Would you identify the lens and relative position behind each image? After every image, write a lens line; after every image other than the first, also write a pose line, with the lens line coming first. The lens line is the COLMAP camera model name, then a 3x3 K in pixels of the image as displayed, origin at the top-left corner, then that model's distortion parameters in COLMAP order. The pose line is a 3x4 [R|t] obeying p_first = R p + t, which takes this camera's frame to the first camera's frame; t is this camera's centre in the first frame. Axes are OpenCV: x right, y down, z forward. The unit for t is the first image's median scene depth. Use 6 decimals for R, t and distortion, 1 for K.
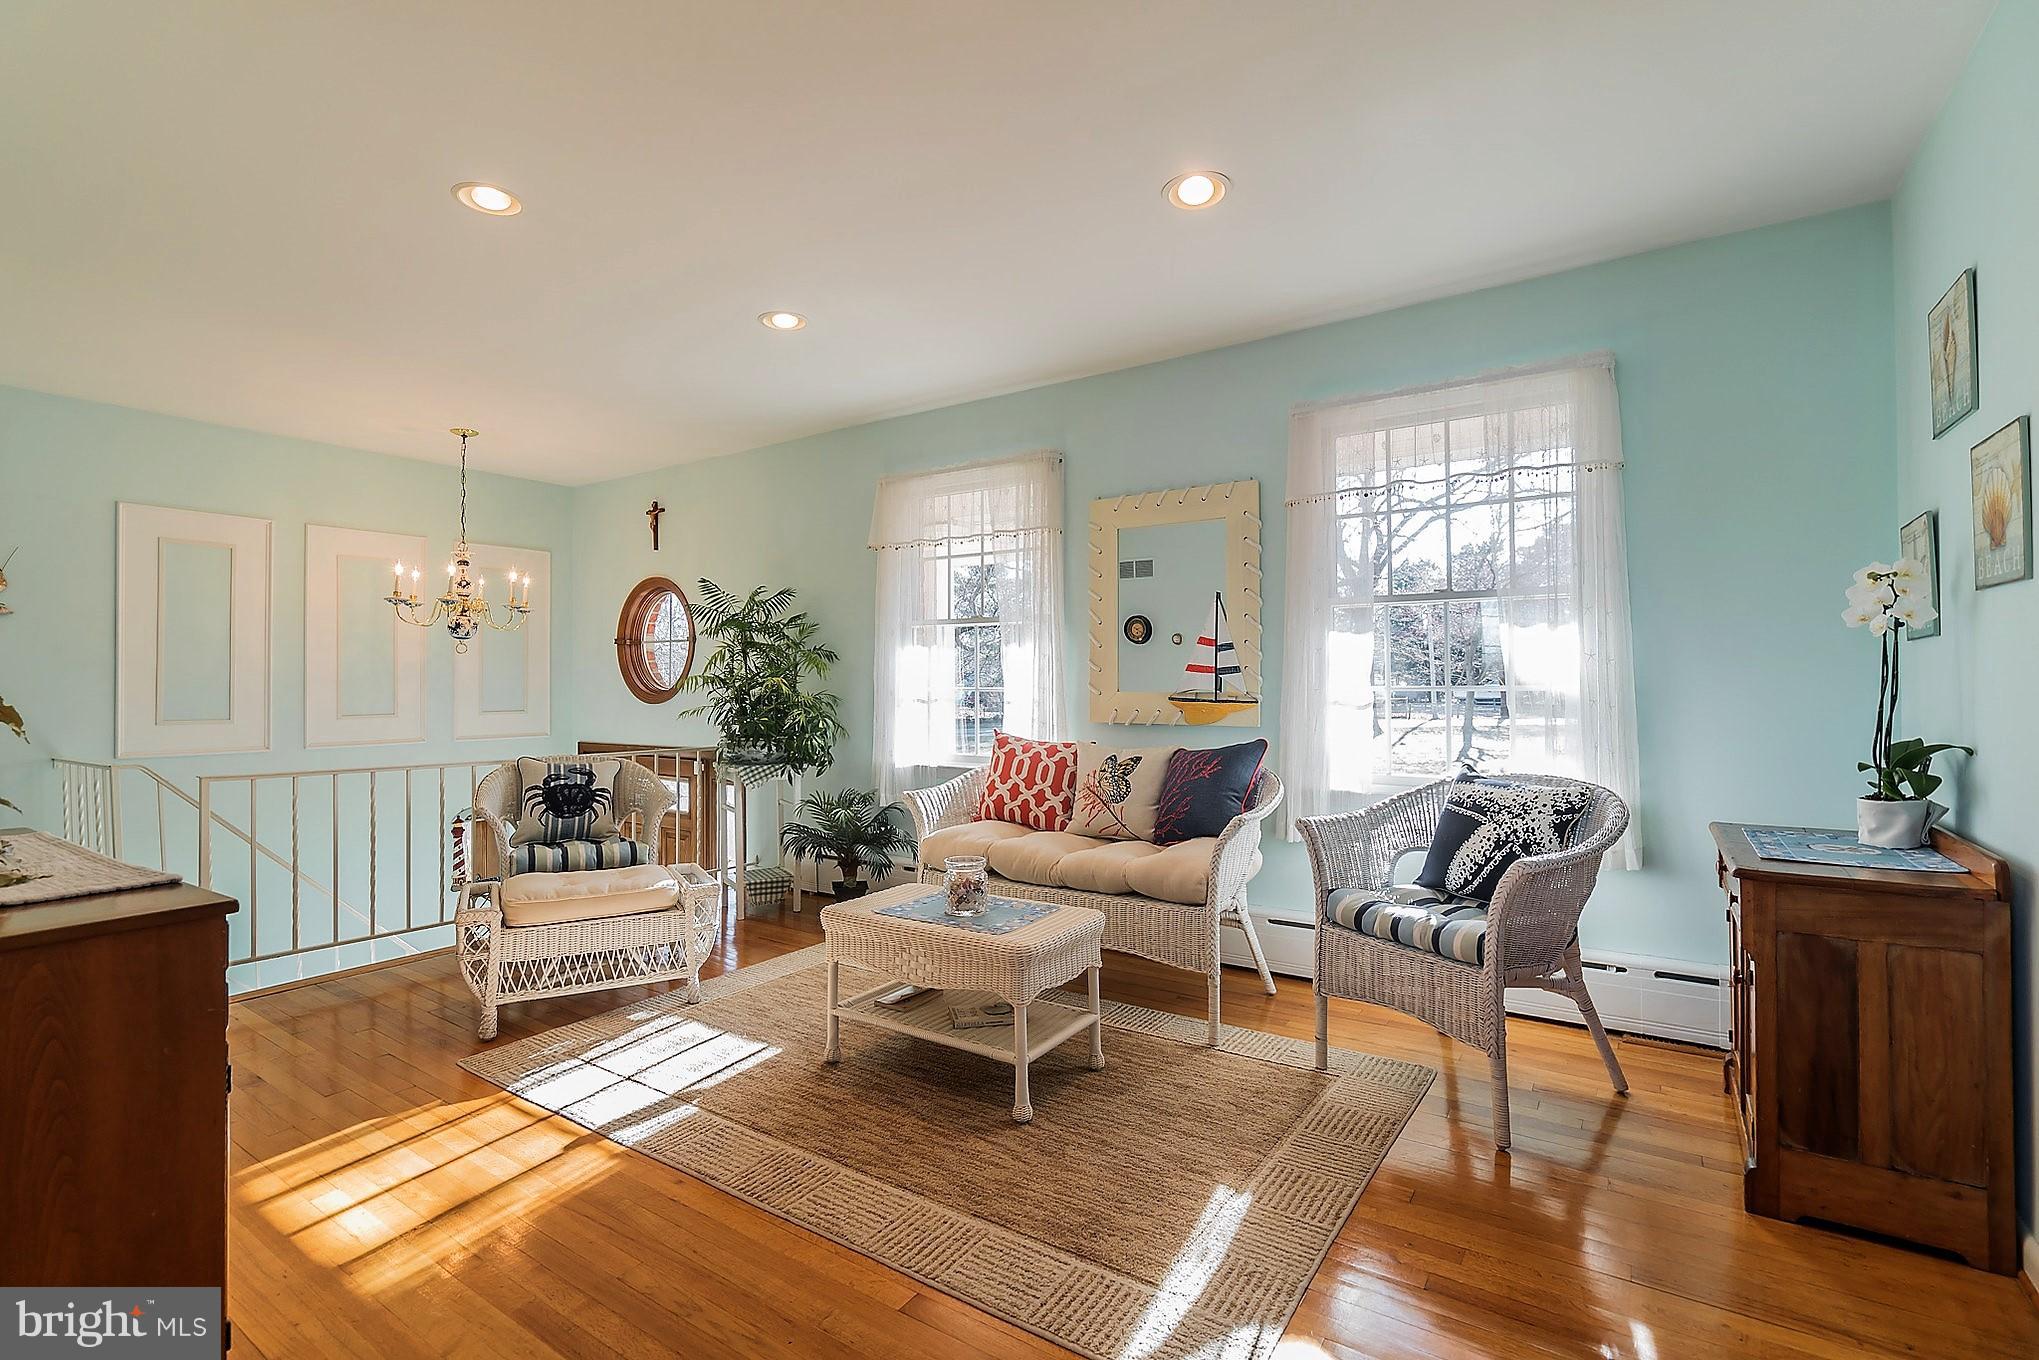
lens RADIAL K [[934.0, 0, 1021.0], [0, 934.0, 676.9], [0, 0, 1]] dist [0.004143, 0.000261]
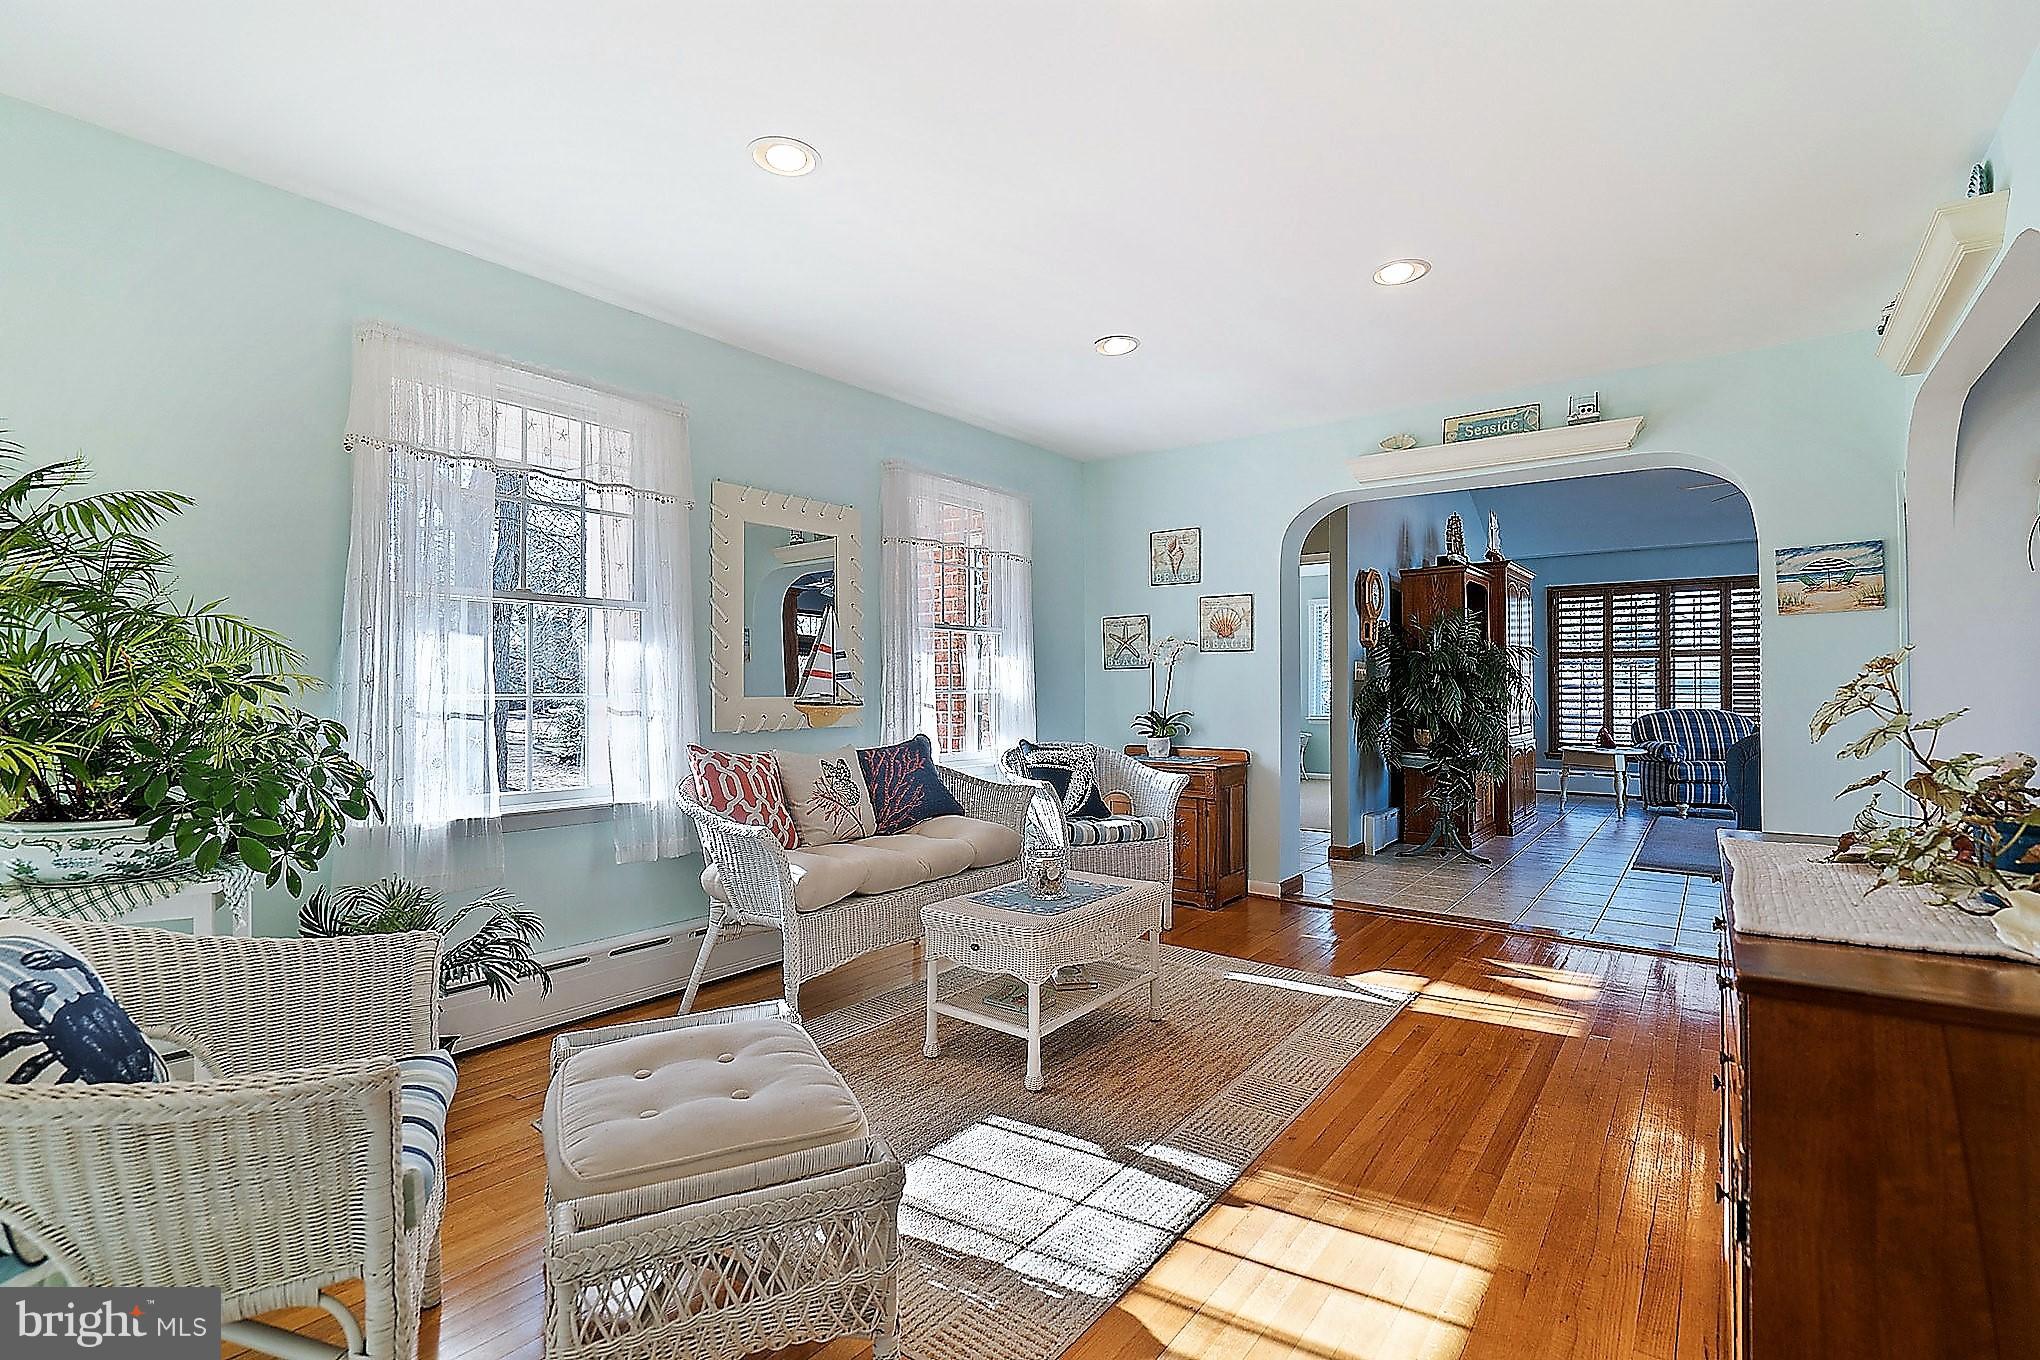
lens RADIAL K [[934.5, 0, 1025.5], [0, 934.5, 679.5], [0, 0, 1]] dist [0.004143, 0.000261]
pose [[0.050388, 0.002311, 0.998727, -0.940308], [-0.010760, 0.999941, -0.001771, -0.003601], [-0.998672, -0.010657, 0.050410, 0.788358]]
